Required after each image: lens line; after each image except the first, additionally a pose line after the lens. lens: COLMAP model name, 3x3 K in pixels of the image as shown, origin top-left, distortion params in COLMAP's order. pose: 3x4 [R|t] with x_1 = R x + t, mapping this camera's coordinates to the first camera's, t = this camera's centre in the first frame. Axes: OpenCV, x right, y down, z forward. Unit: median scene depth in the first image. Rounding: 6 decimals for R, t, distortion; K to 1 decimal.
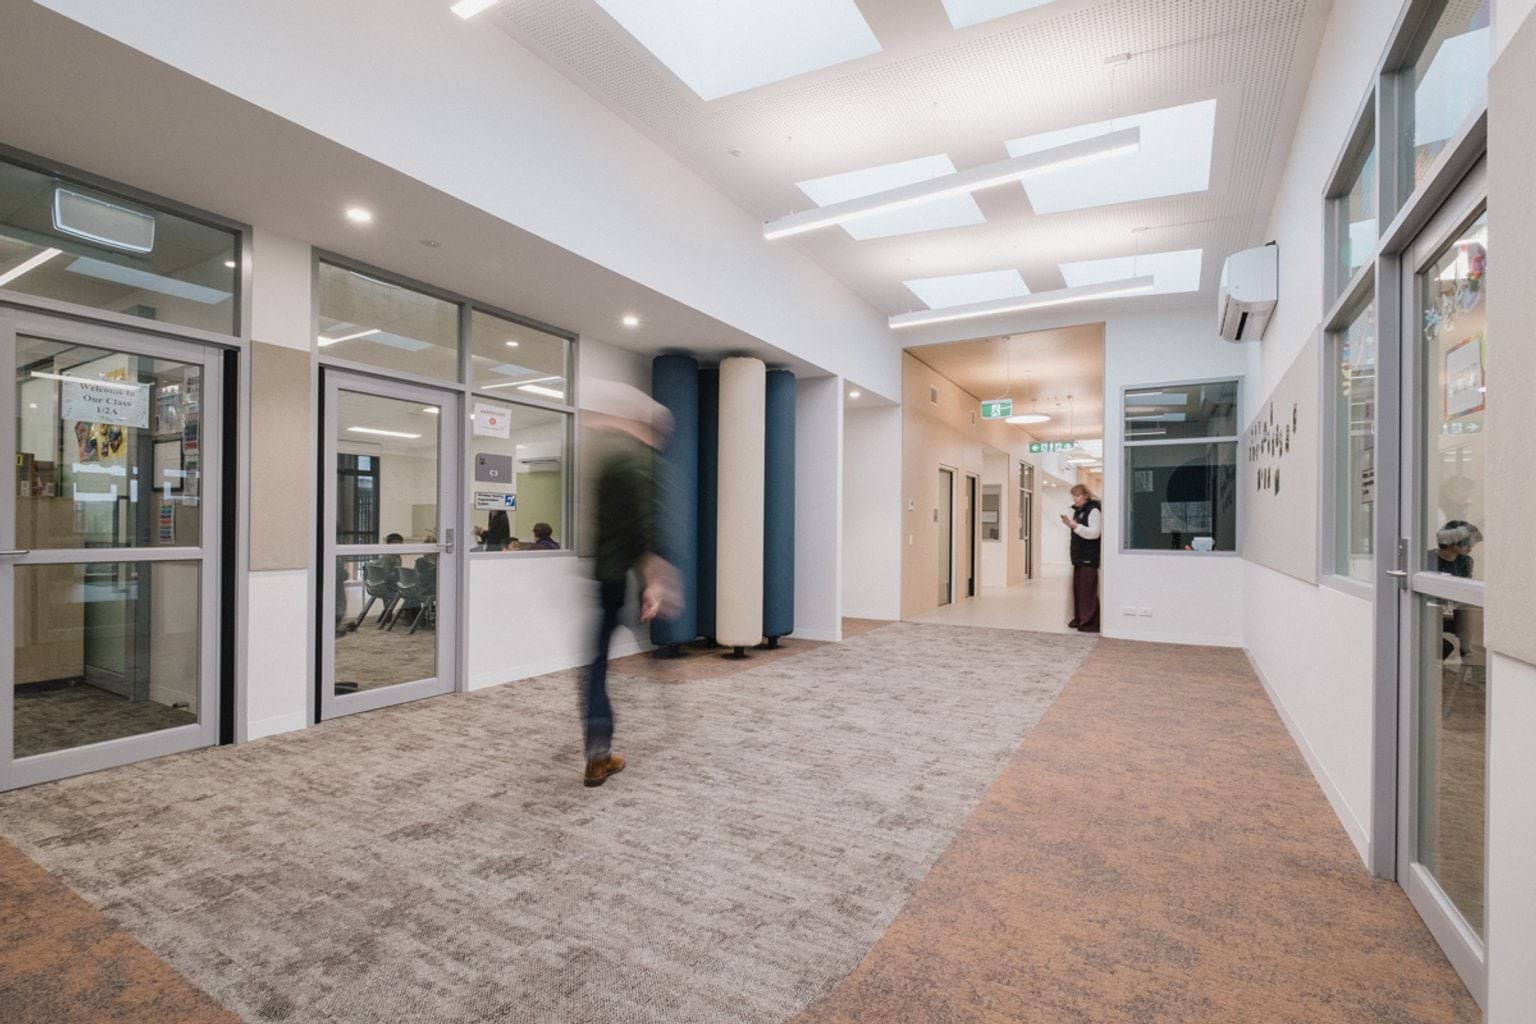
lens RADIAL K [[684.7, 0, 769.5], [0, 684.7, 526.4], [0, 0, 1]] dist [0.000066, -0.000051]
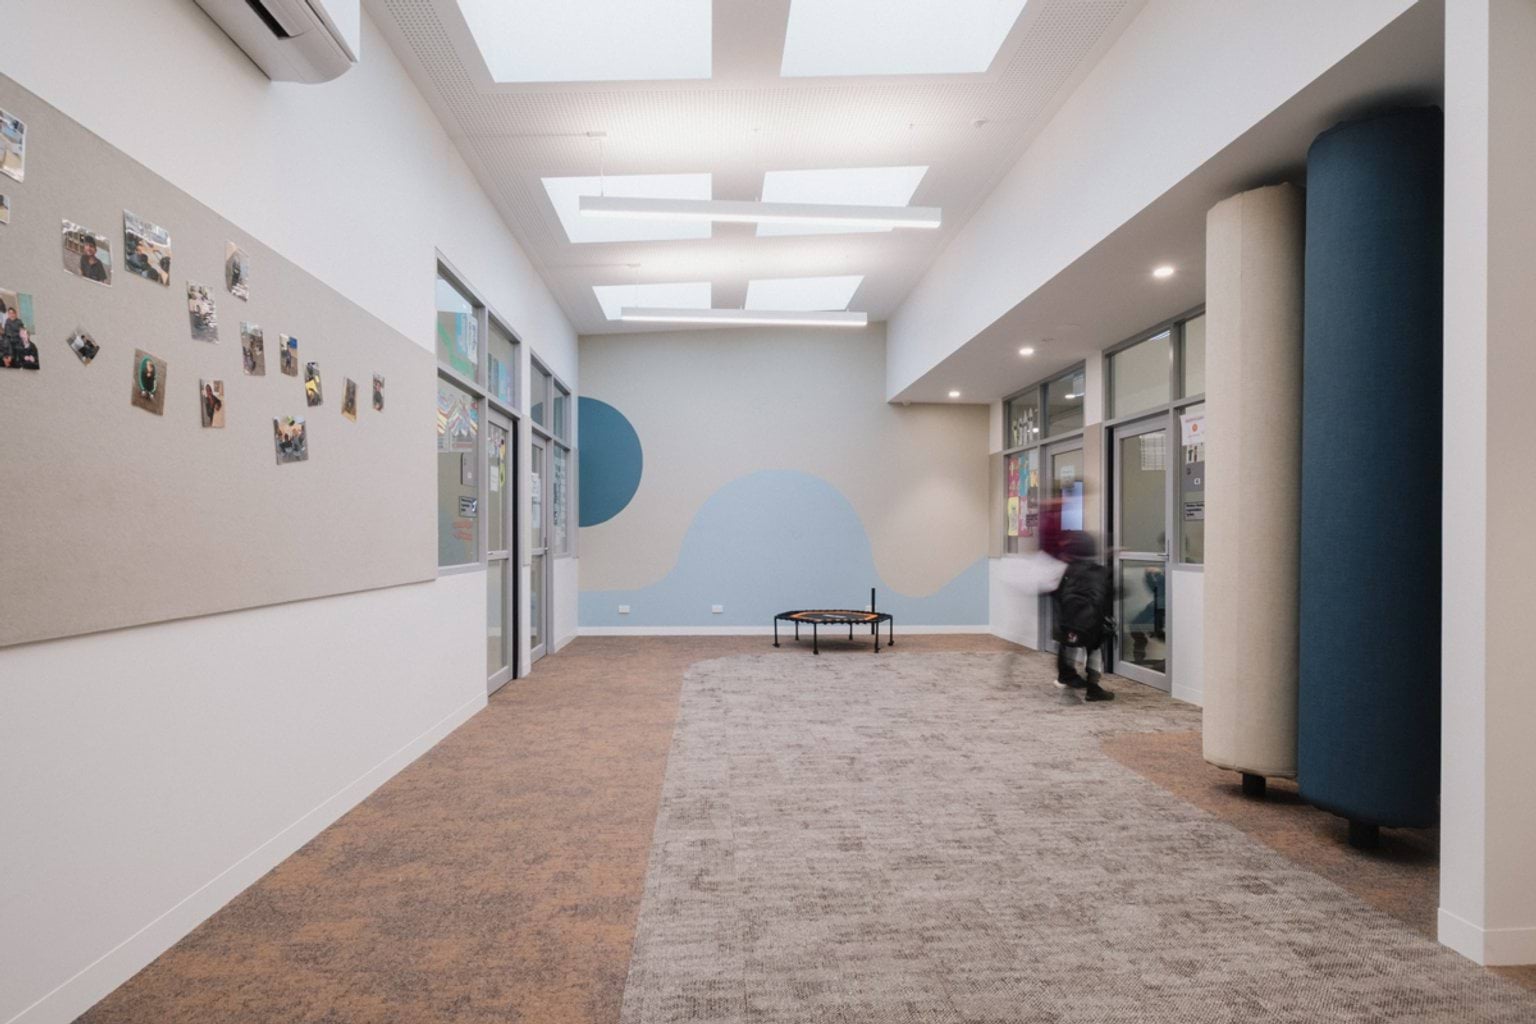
lens RADIAL K [[684.7, 0, 765.0], [0, 684.7, 522.4], [0, 0, 1]] dist [0.000066, -0.000051]
pose [[-0.807415, -0.022087, -0.589570, 0.775058], [-0.007736, 0.999609, -0.026854, 0.011668], [0.589933, -0.017121, -0.807271, 1.699117]]
